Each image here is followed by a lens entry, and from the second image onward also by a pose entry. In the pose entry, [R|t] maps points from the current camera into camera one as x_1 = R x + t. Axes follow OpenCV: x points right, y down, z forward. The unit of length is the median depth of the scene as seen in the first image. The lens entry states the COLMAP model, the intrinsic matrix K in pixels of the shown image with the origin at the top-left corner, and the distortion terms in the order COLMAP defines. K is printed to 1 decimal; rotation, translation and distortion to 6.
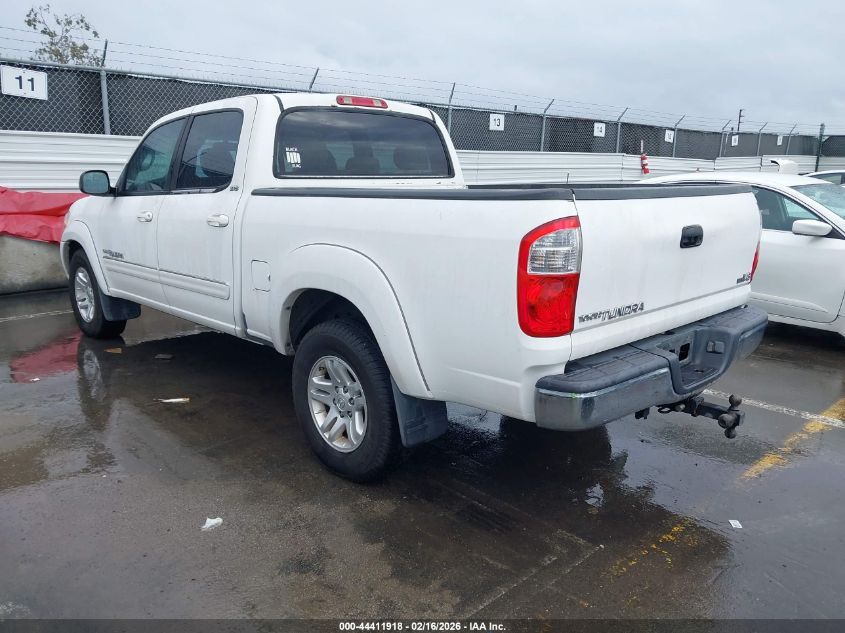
lens RADIAL K [[670.0, 0, 424.5], [0, 670.0, 306.1], [0, 0, 1]] dist [-0.013633, -0.010396]
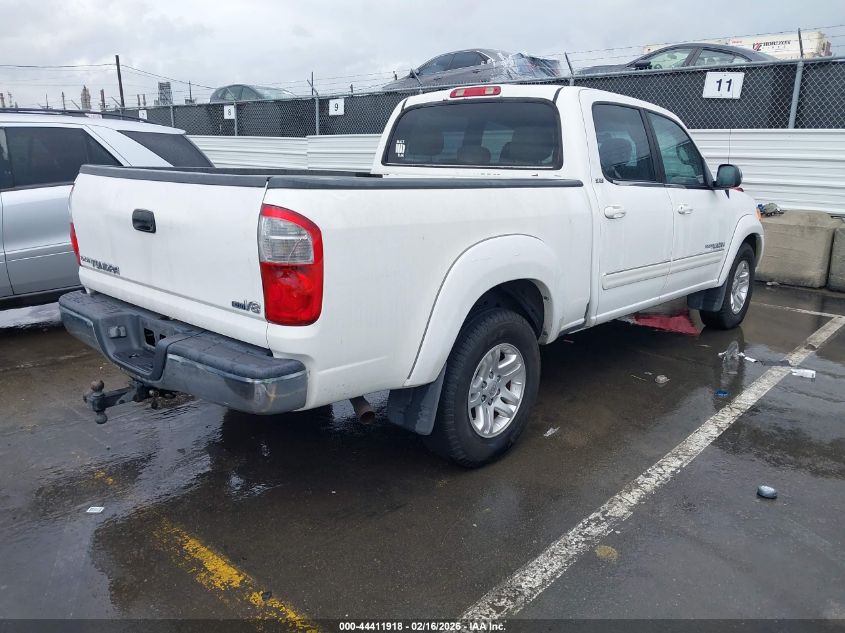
lens RADIAL K [[607.2, 0, 422.5], [0, 607.2, 316.5], [0, 0, 1]] dist [0.059782, -0.058398]
pose [[0.102175, 0.245678, -0.963952, 0.852168], [-0.215612, 0.951457, 0.219639, -0.162407], [0.971119, 0.185398, 0.150186, 0.822495]]
